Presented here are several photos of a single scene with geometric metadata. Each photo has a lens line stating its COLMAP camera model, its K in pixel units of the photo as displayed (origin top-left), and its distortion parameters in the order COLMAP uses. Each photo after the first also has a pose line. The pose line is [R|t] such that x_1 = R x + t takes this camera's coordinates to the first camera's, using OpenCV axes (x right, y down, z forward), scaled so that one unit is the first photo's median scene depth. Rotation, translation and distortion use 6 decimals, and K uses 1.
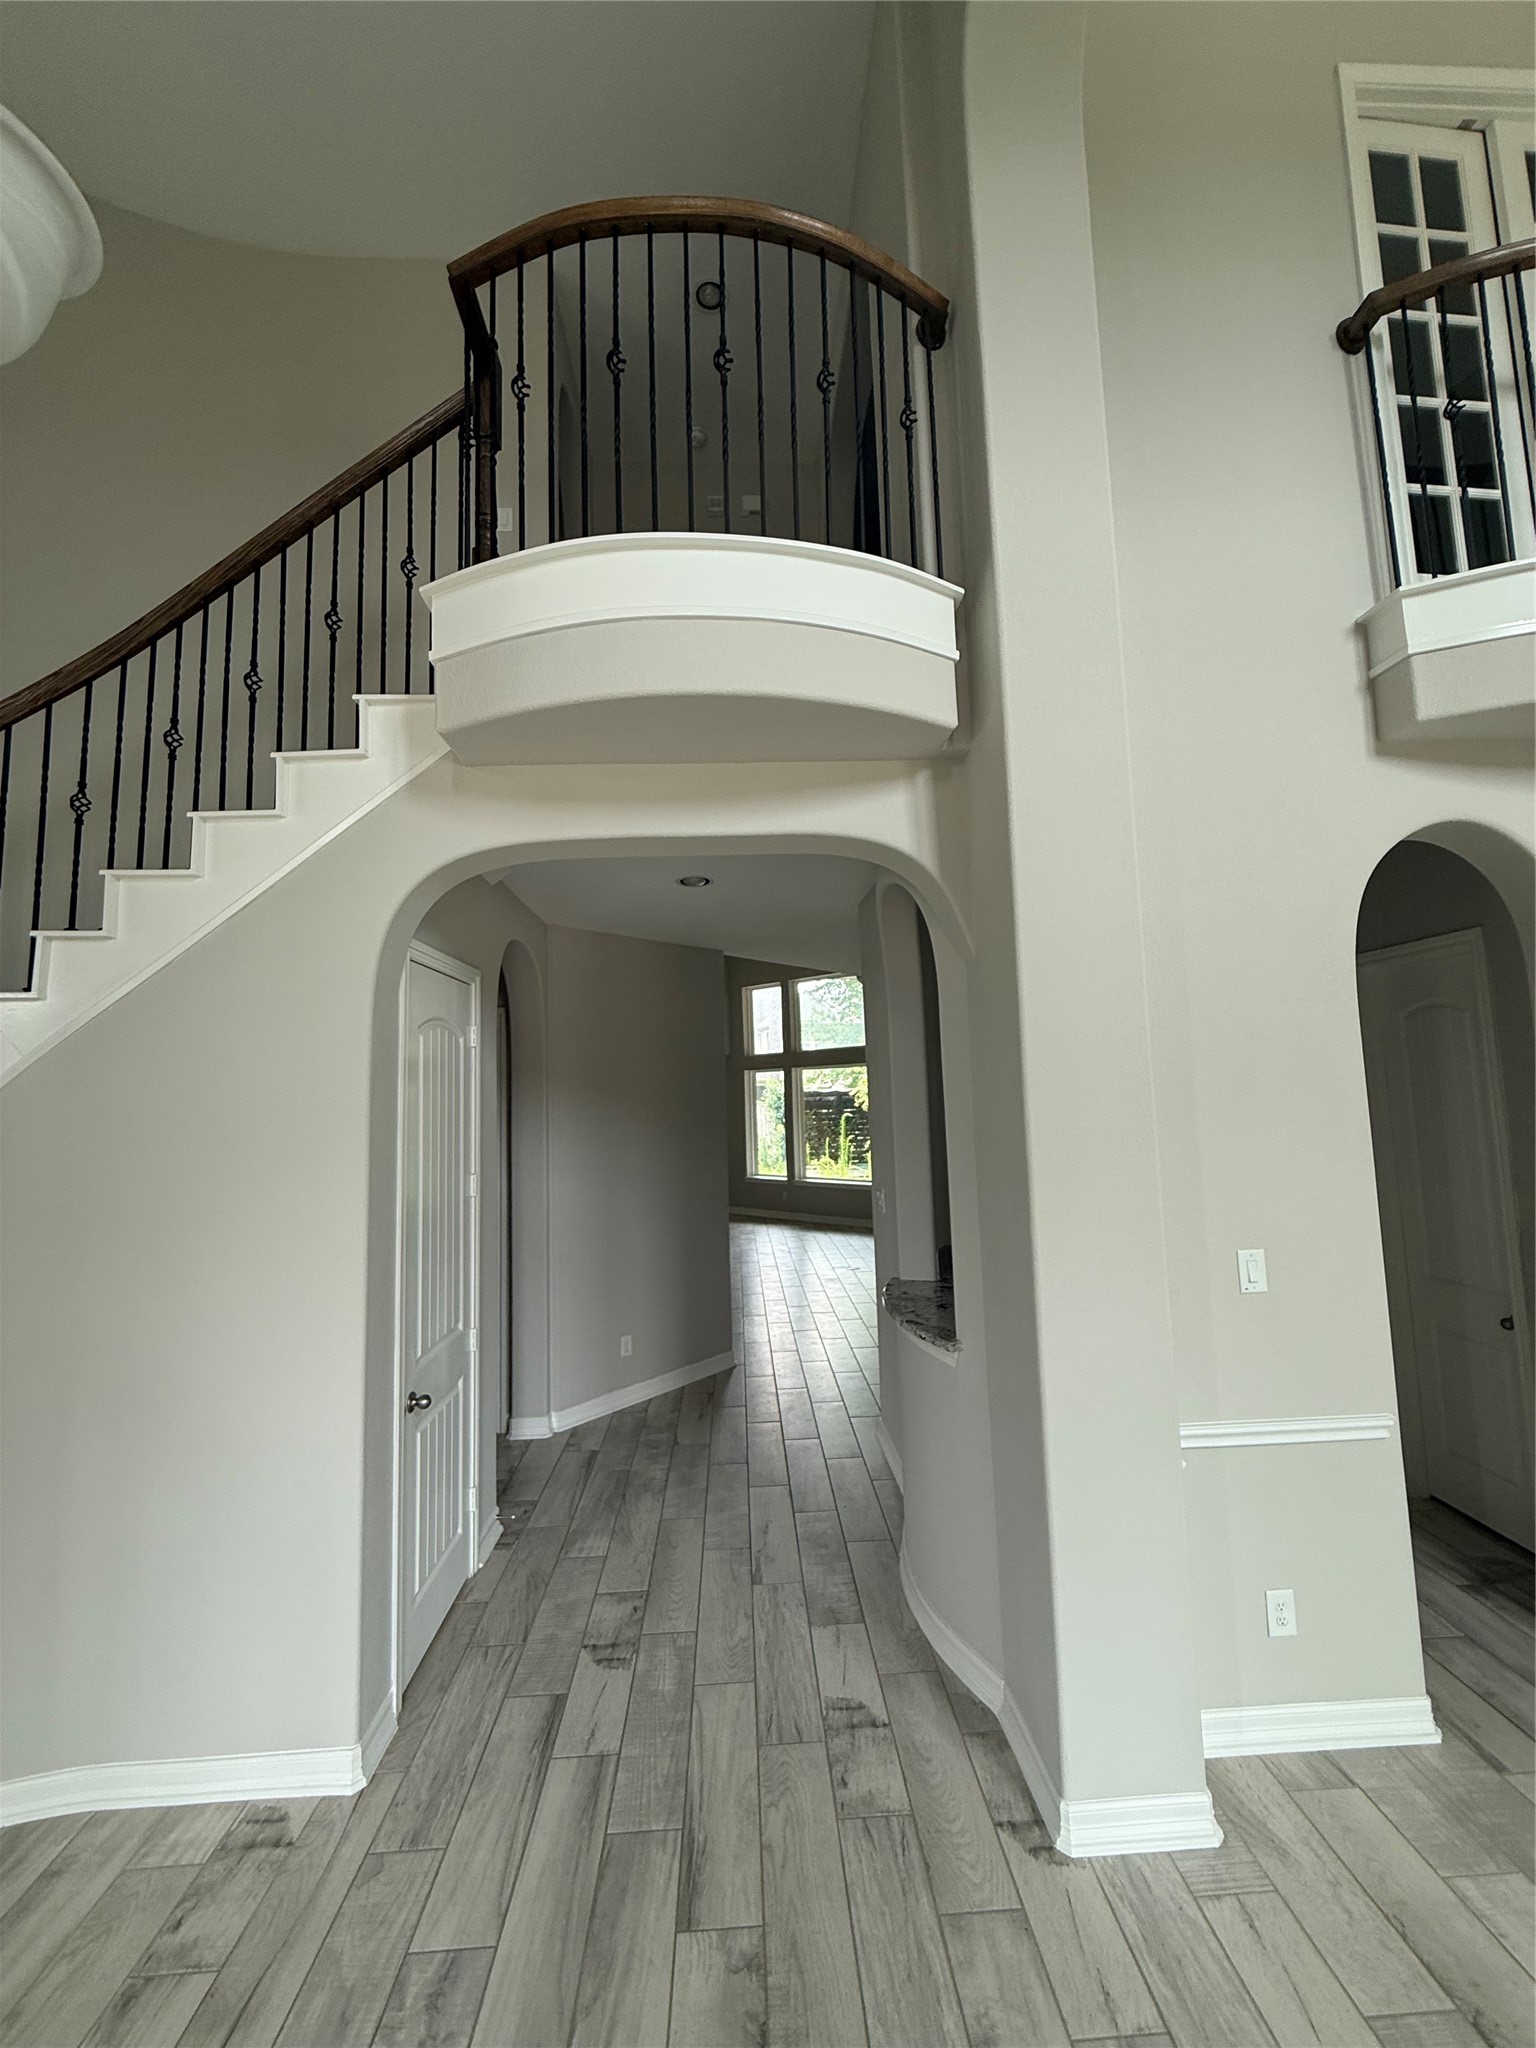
lens RADIAL K [[815.3, 0, 770.7], [0, 815.3, 1011.3], [0, 0, 1]] dist [0.000200, -0.000102]
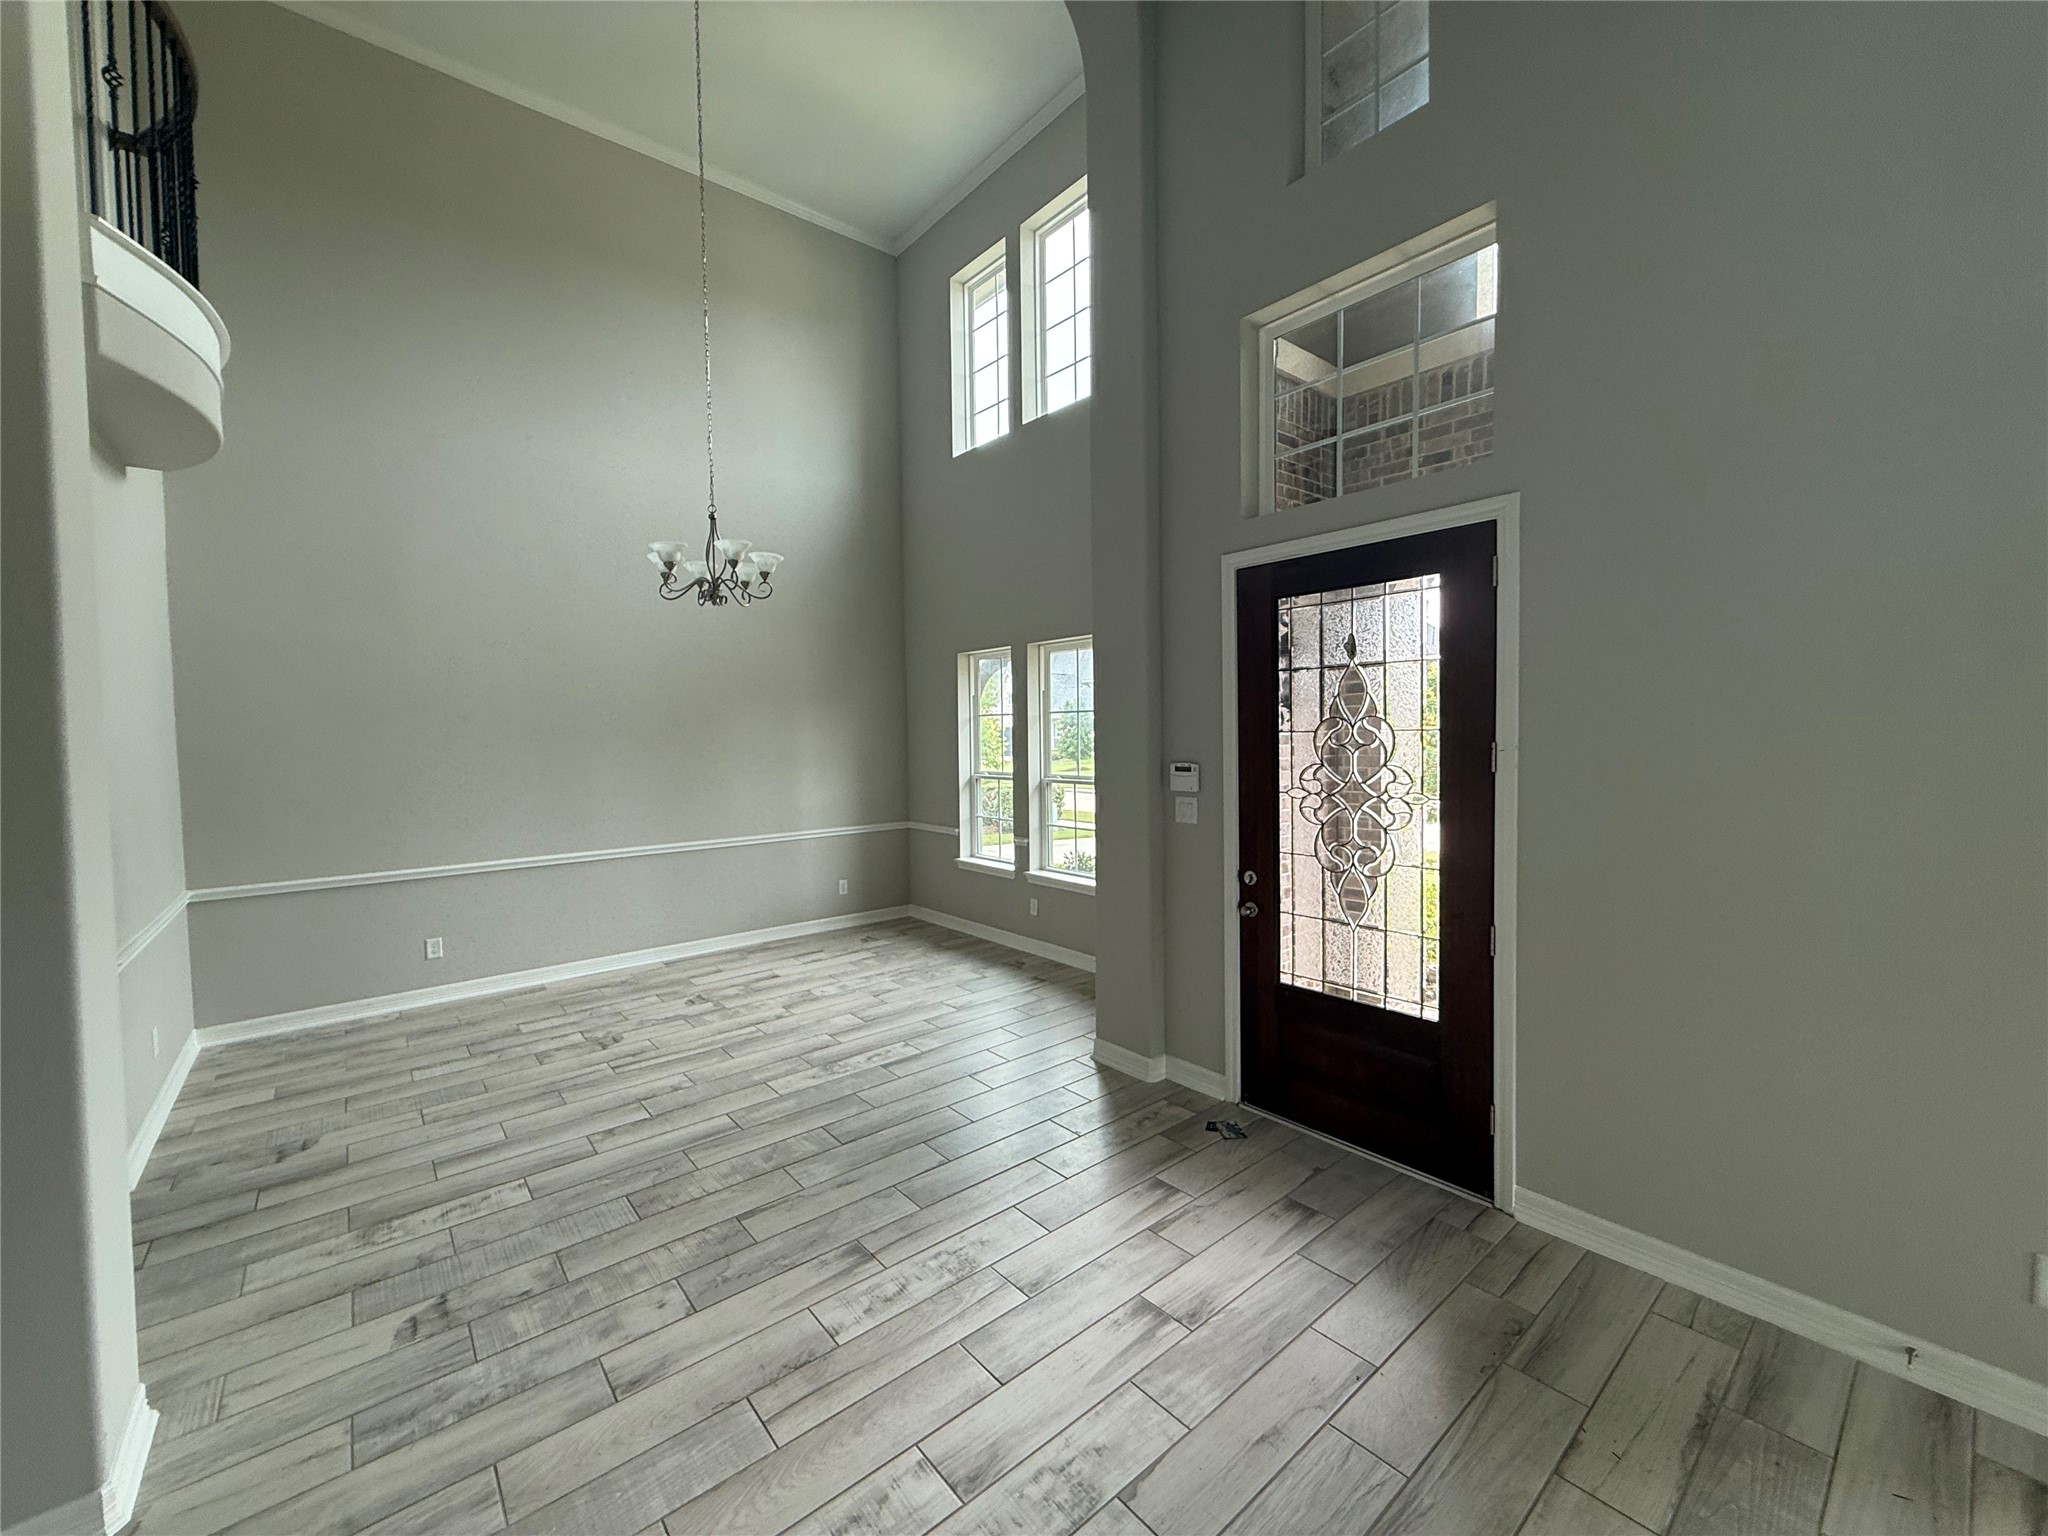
lens RADIAL K [[815.3, 0, 1015.0], [0, 815.3, 763.6], [0, 0, 1]] dist [0.000200, -0.000102]
pose [[-0.602614, 0.010118, 0.797969, -0.751577], [-0.043378, 0.998026, -0.045413, 0.168954], [-0.796853, -0.061980, -0.600985, 0.657920]]
